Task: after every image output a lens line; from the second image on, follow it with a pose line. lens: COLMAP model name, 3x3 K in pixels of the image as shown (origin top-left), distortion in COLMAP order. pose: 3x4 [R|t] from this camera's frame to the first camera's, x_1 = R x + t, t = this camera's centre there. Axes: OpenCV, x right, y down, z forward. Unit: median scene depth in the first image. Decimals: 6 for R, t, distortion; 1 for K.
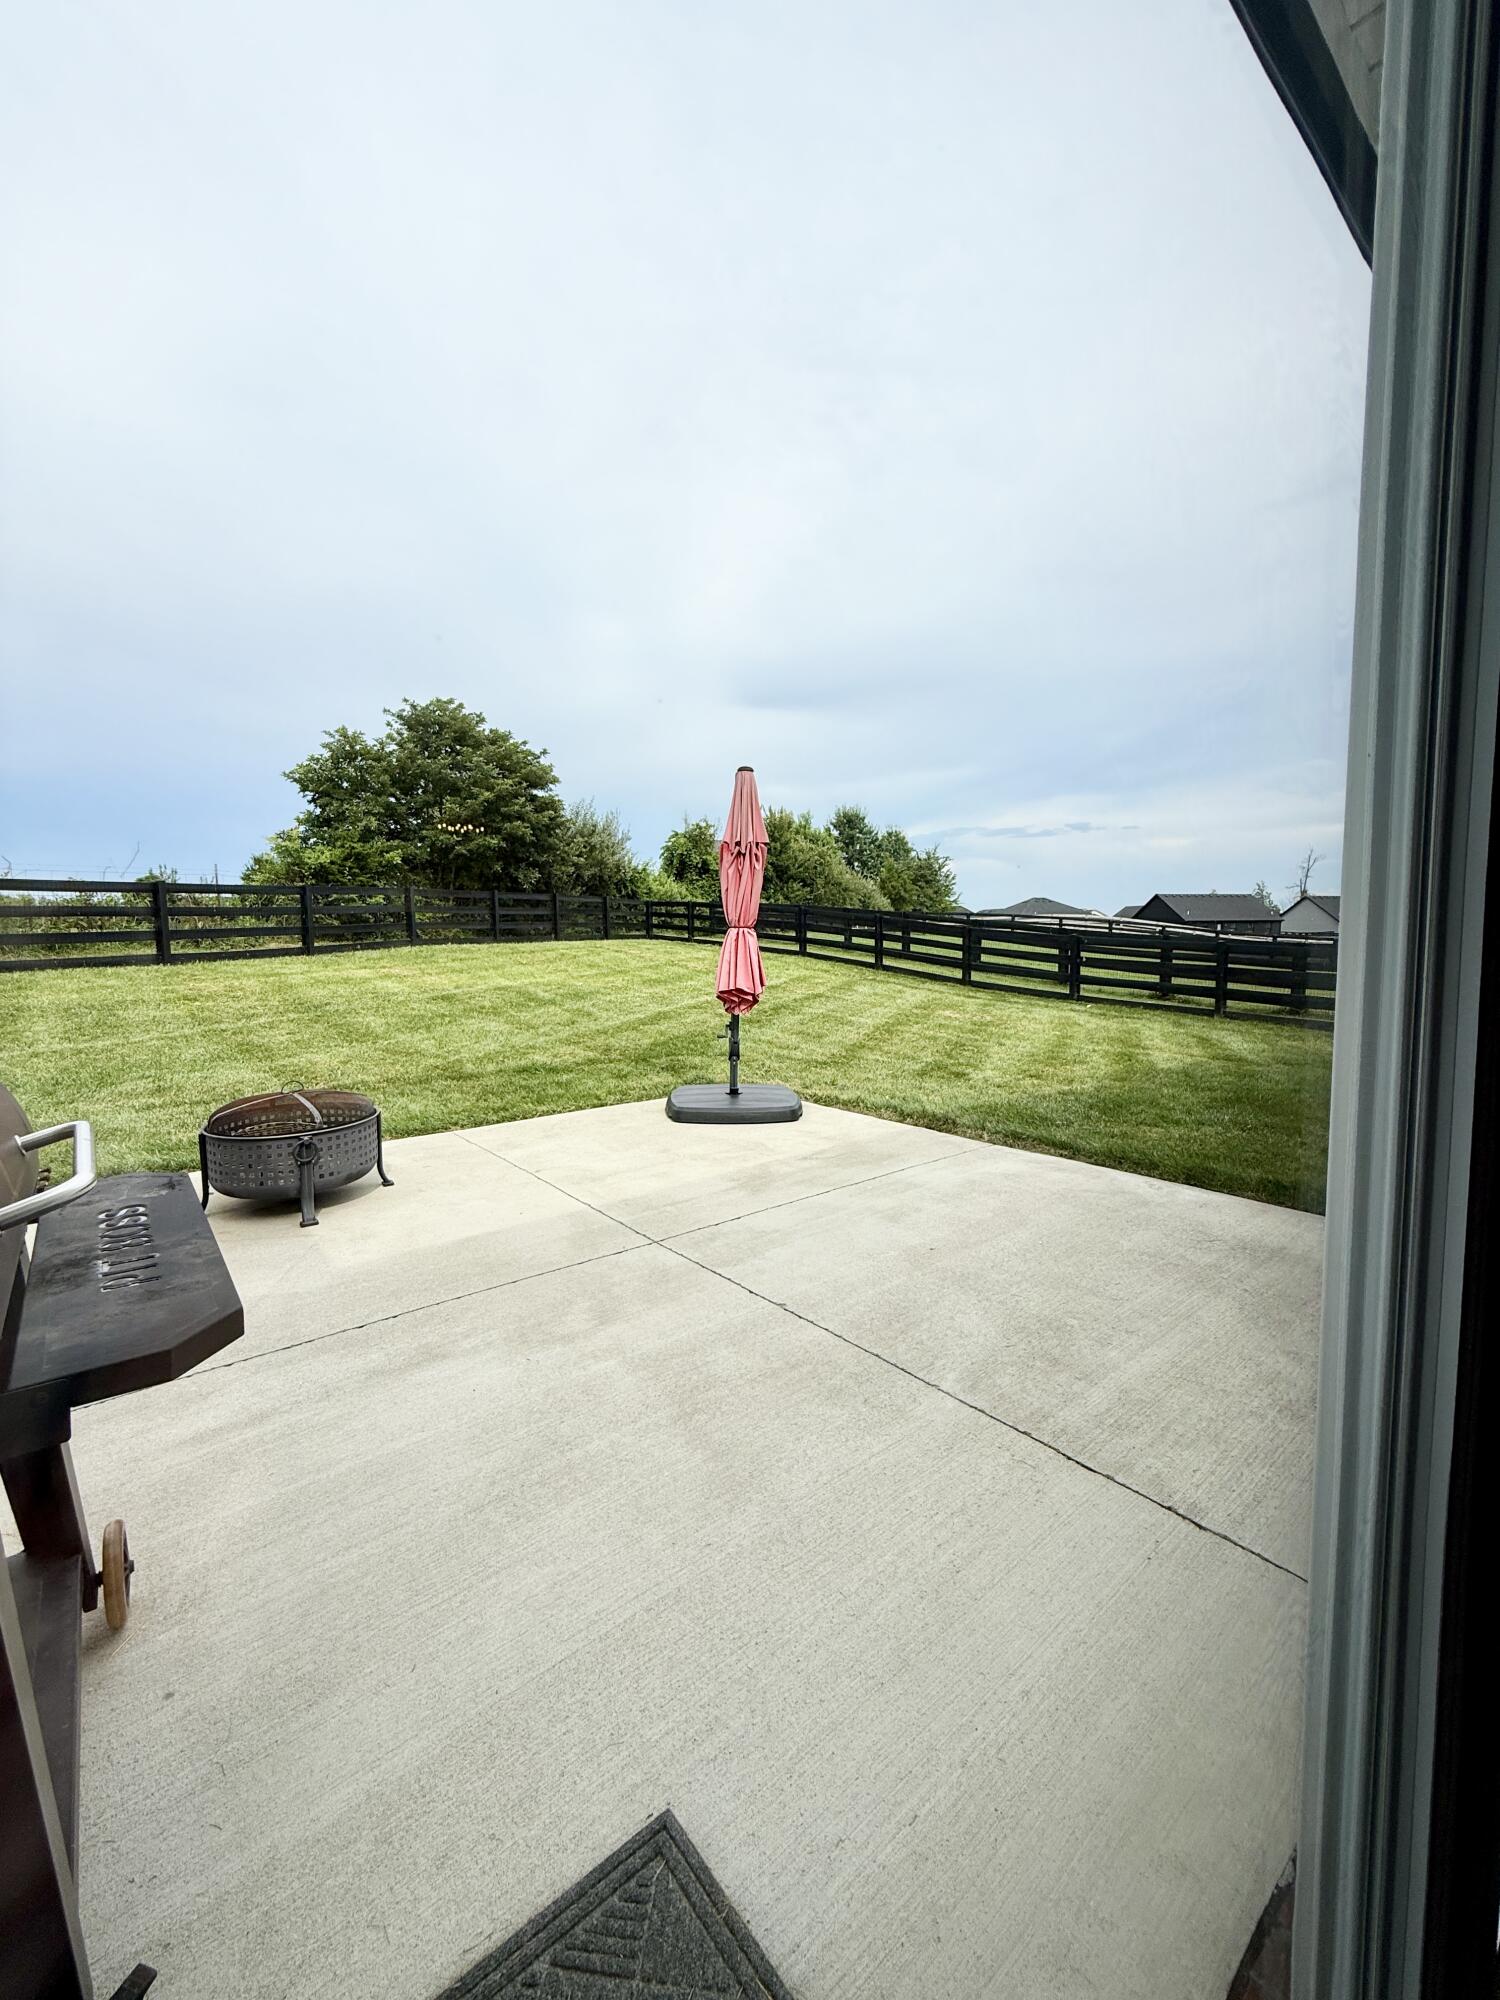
lens RADIAL K [[796.5, 0, 744.8], [0, 796.5, 995.8], [0, 0, 1]] dist [-0.000254, 0.000220]
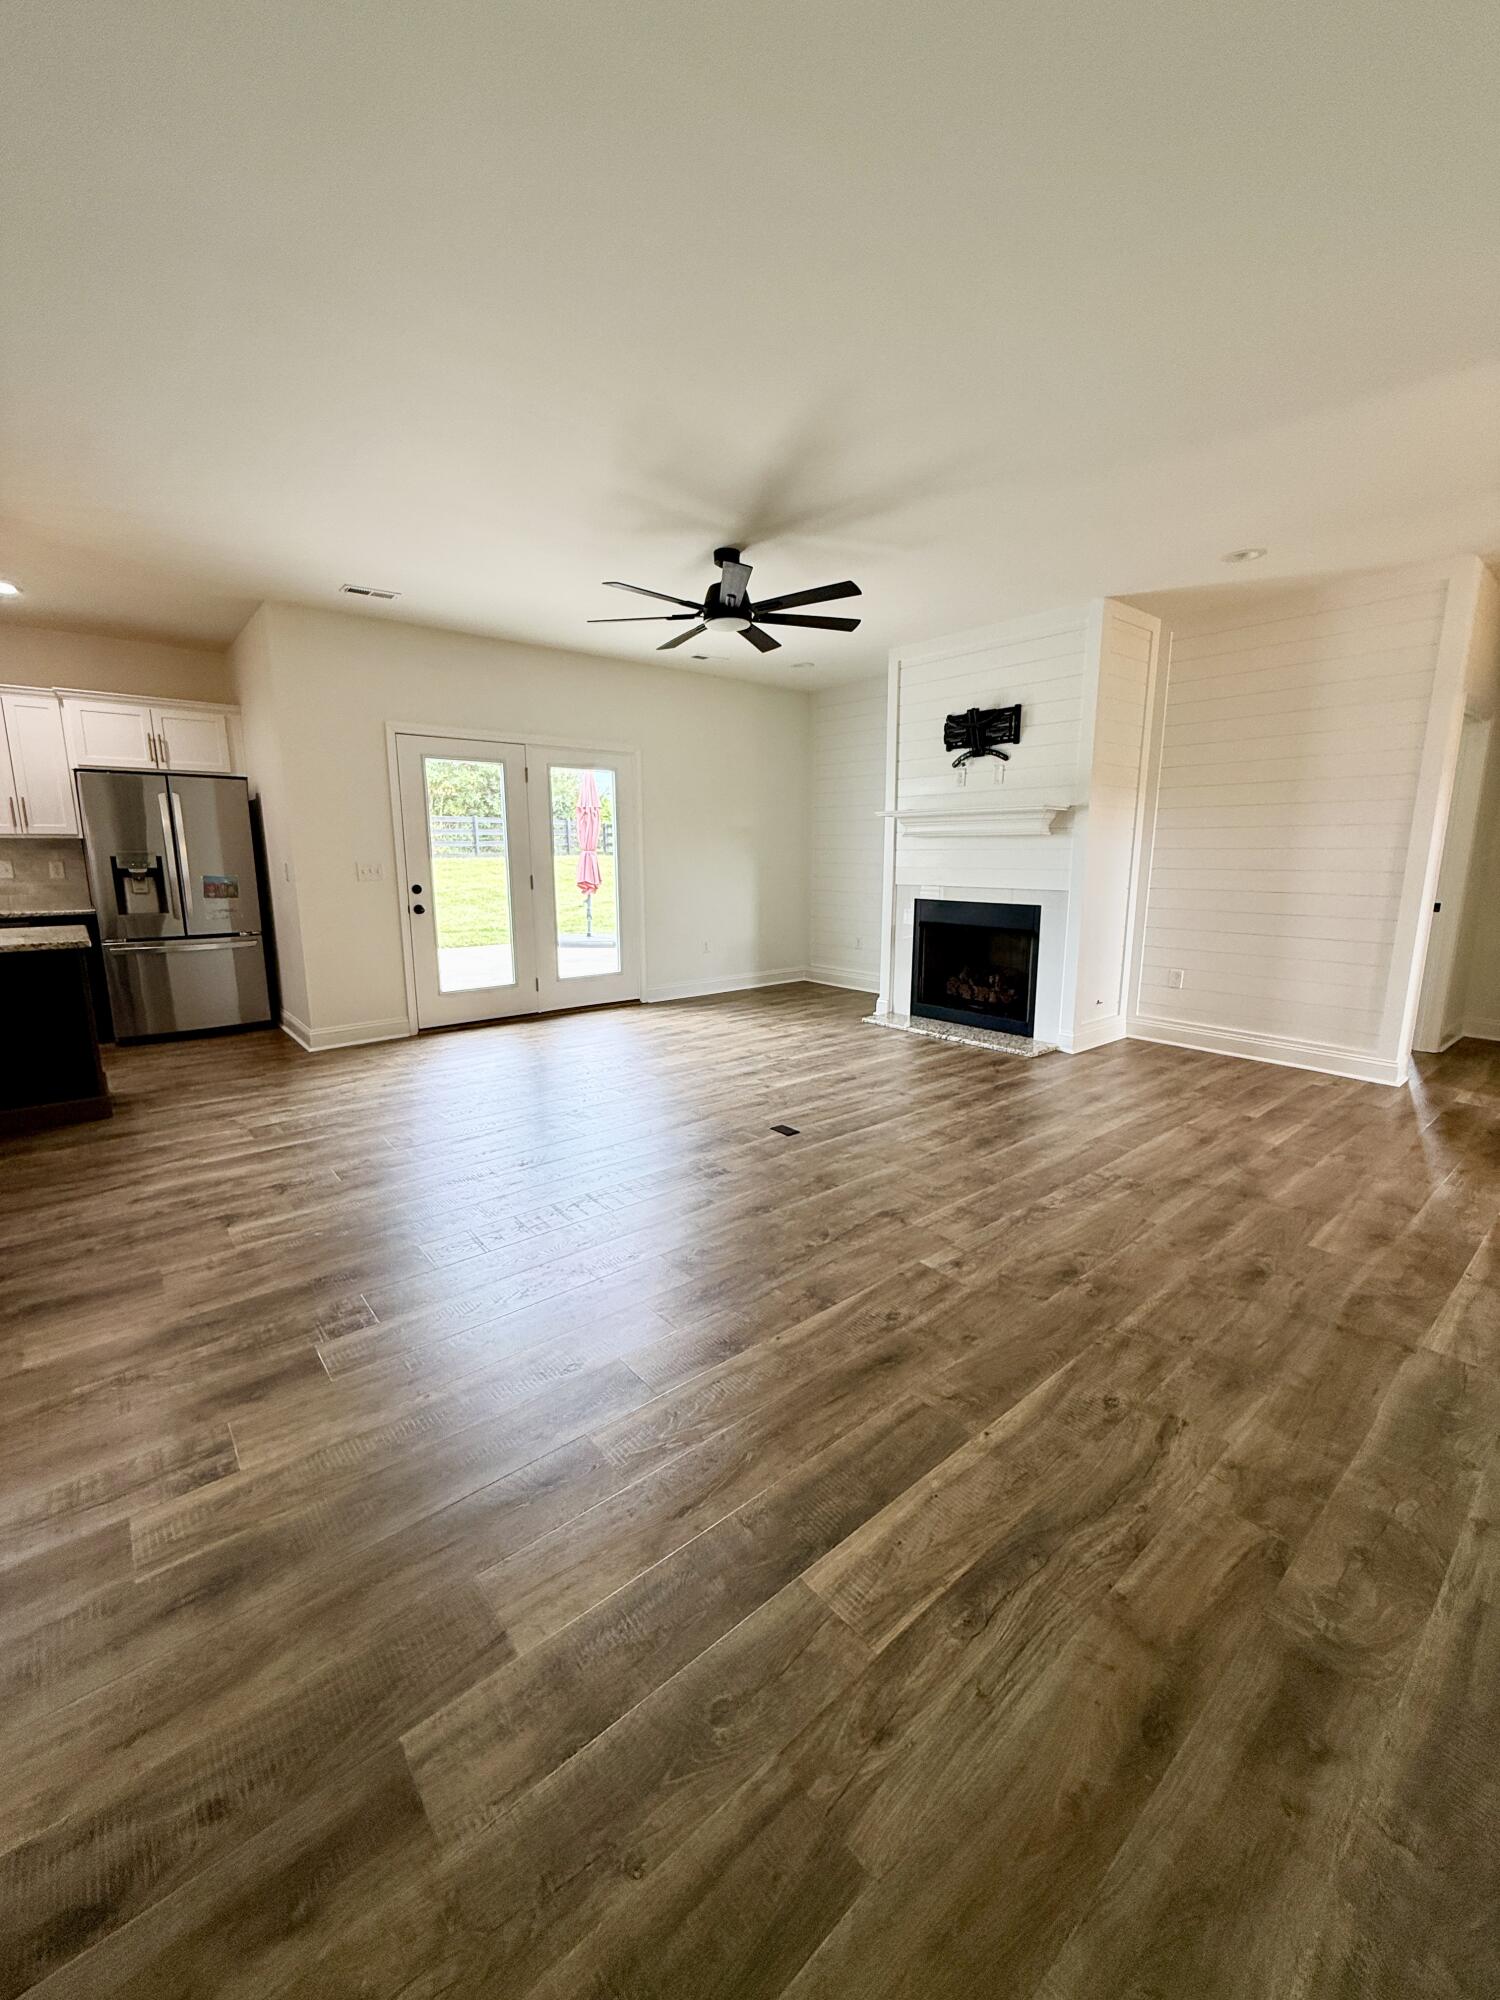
lens RADIAL K [[796.5, 0, 748.6], [0, 796.5, 995.0], [0, 0, 1]] dist [-0.000254, 0.000220]
pose [[0.999915, 0.006745, 0.011122, 0.145814], [-0.007842, 0.994774, 0.101795, 0.026404], [-0.010377, -0.101874, 0.994743, -0.395233]]
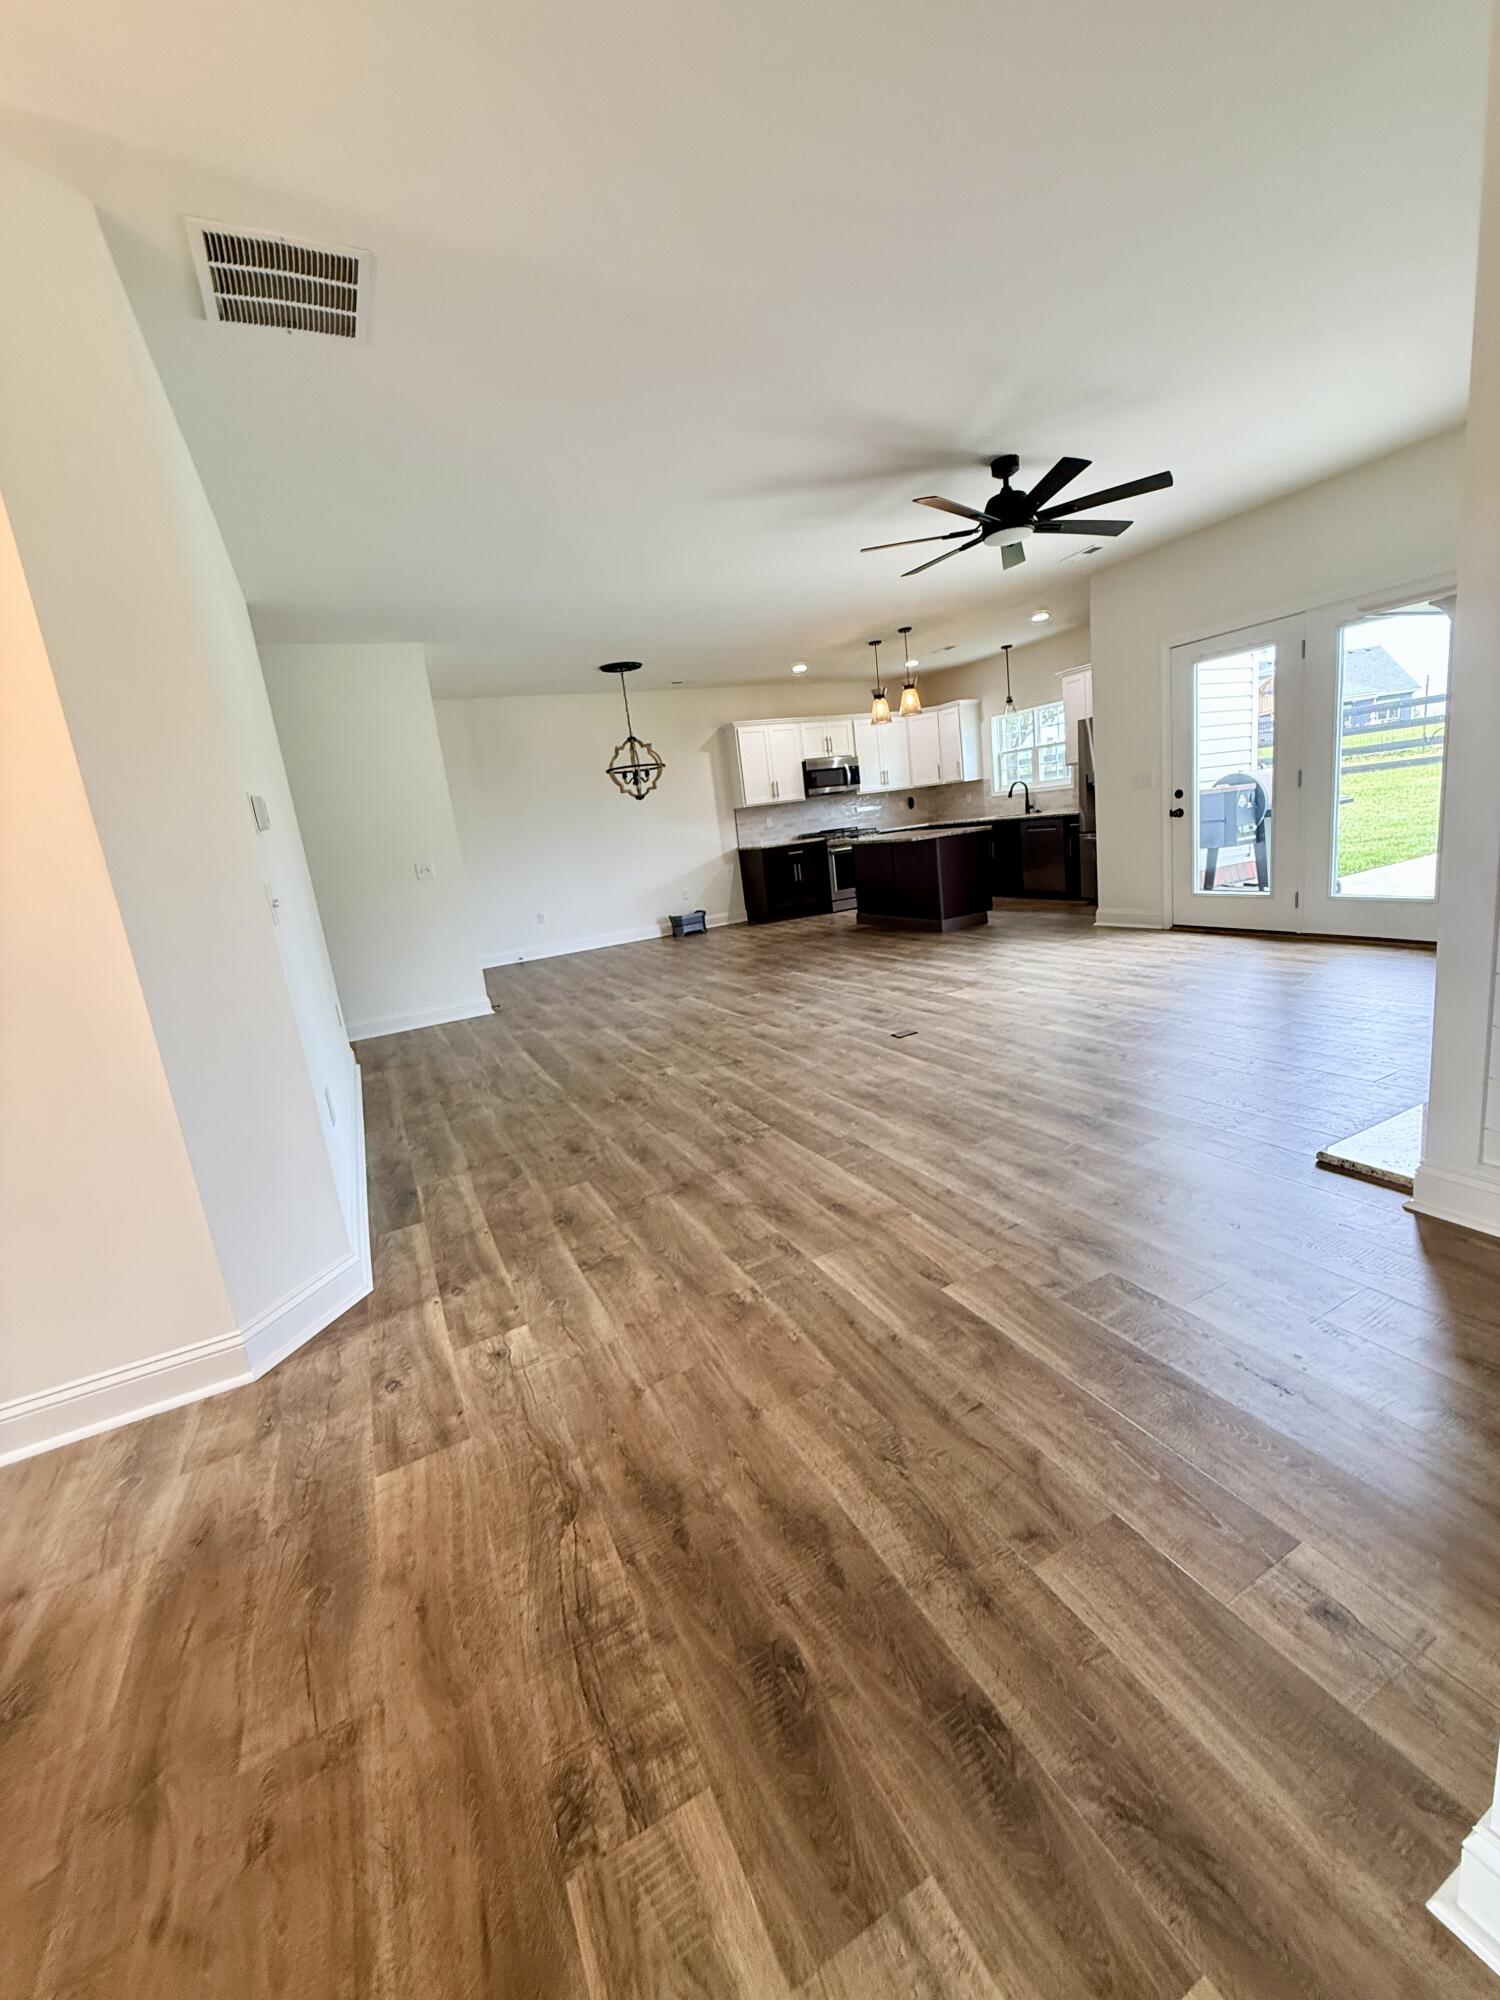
lens RADIAL K [[796.5, 0, 746.0], [0, 796.5, 997.0], [0, 0, 1]] dist [-0.000254, 0.000220]
pose [[-0.222893, 0.243666, -0.943899, 0.456871], [0.043731, 0.969782, 0.240021, 0.009082], [0.973862, 0.012221, -0.226813, -0.126812]]
